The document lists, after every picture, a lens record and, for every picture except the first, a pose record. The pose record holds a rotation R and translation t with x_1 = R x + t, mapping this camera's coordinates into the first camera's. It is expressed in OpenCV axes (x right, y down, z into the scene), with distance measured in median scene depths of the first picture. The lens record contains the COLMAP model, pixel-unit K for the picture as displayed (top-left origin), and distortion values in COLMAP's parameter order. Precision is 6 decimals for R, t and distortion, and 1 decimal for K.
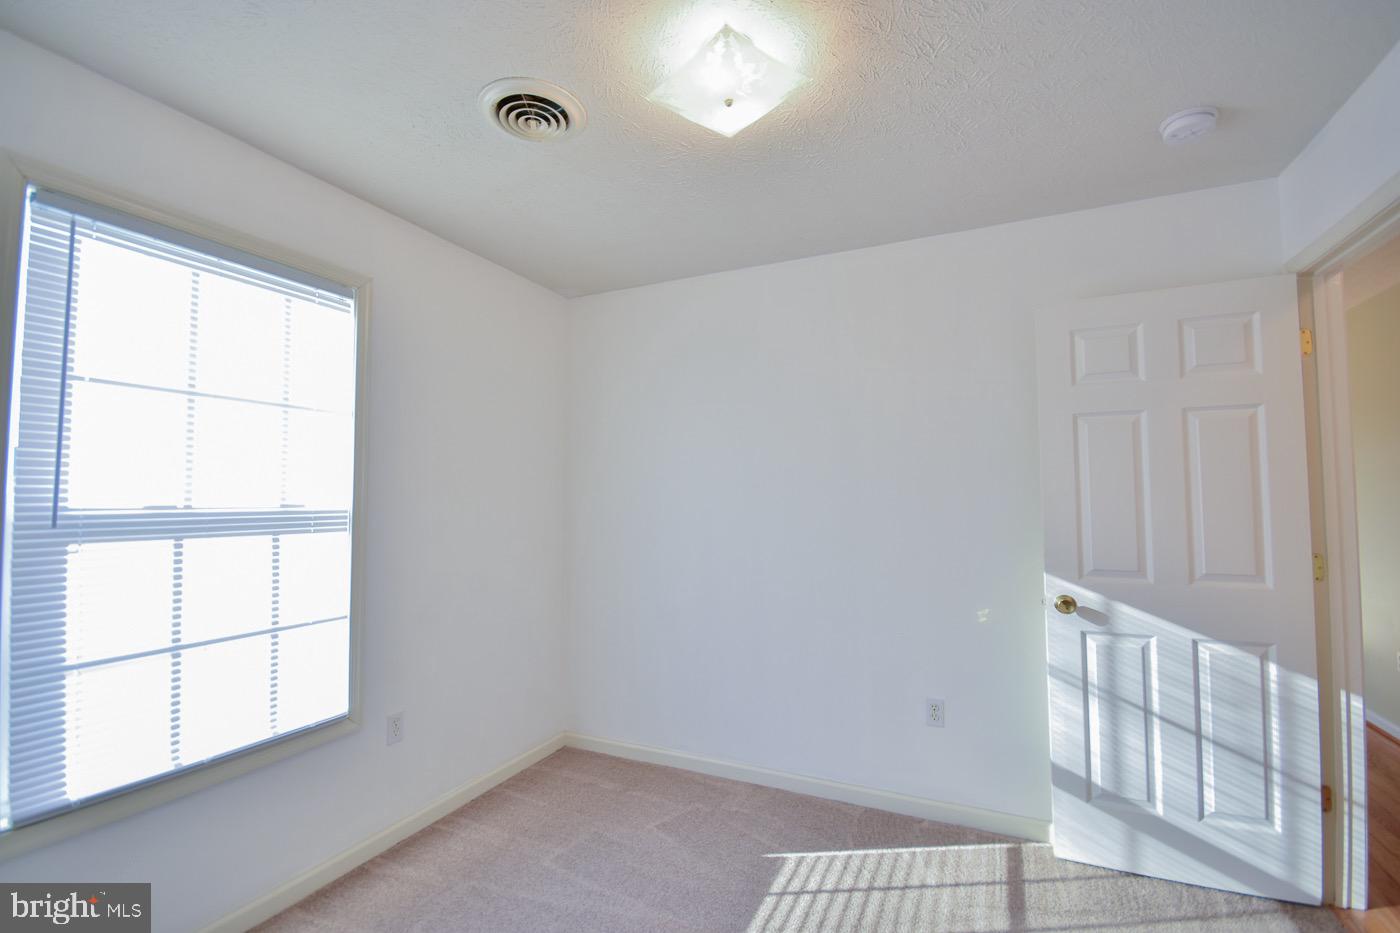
lens RADIAL K [[622.3, 0, 687.8], [0, 622.3, 473.0], [0, 0, 1]] dist [0.001059, -0.006124]
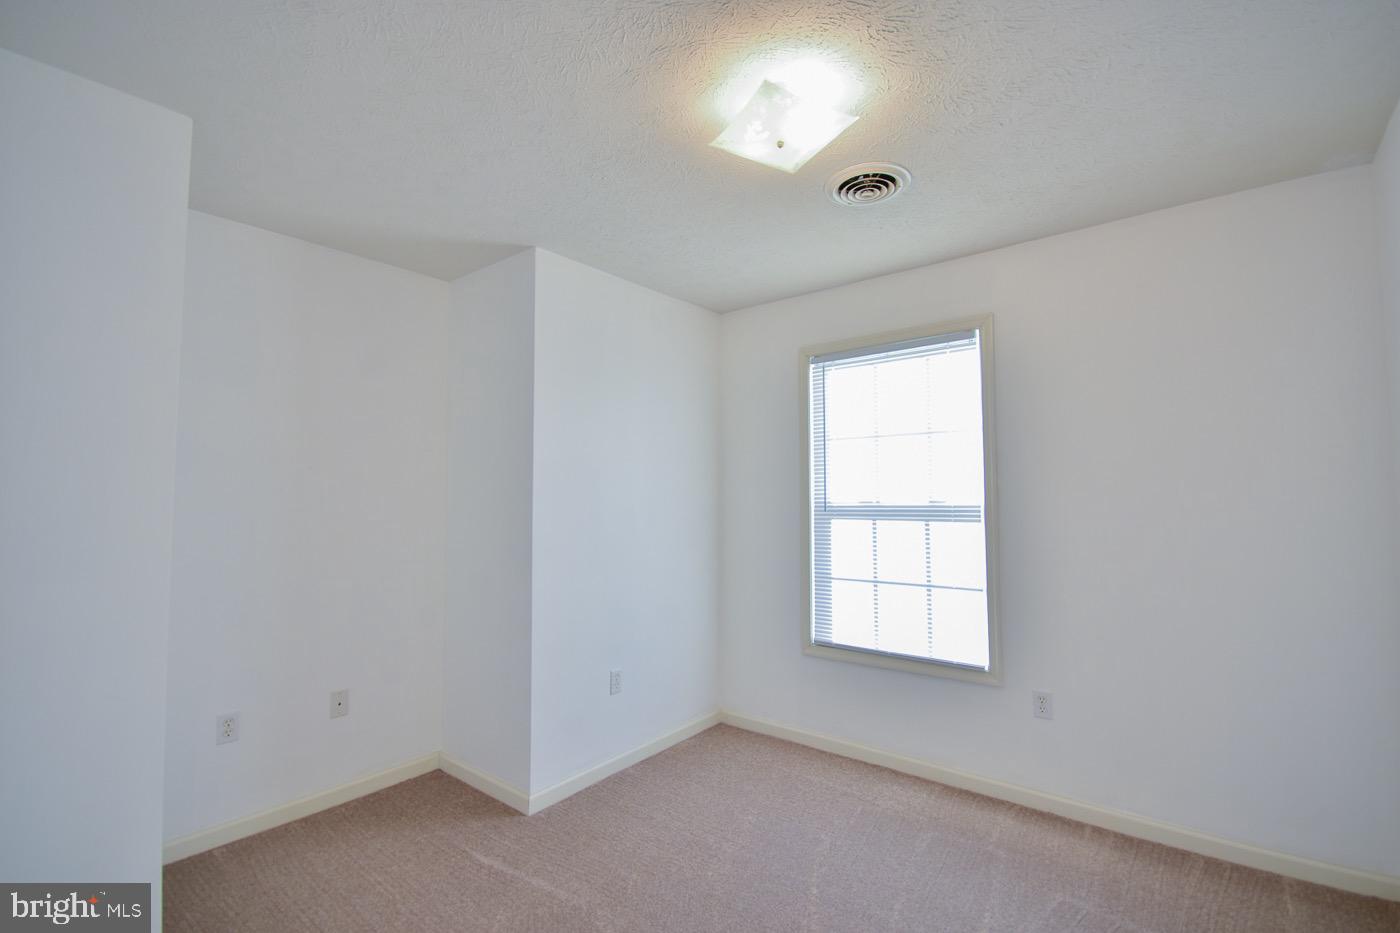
lens RADIAL K [[622.3, 0, 699.6], [0, 622.3, 473.8], [0, 0, 1]] dist [0.001059, -0.006124]
pose [[-0.244393, -0.027664, -0.969281, 0.732086], [0.055632, 0.997547, -0.042497, 0.016191], [0.968079, -0.064309, -0.242255, 0.687285]]
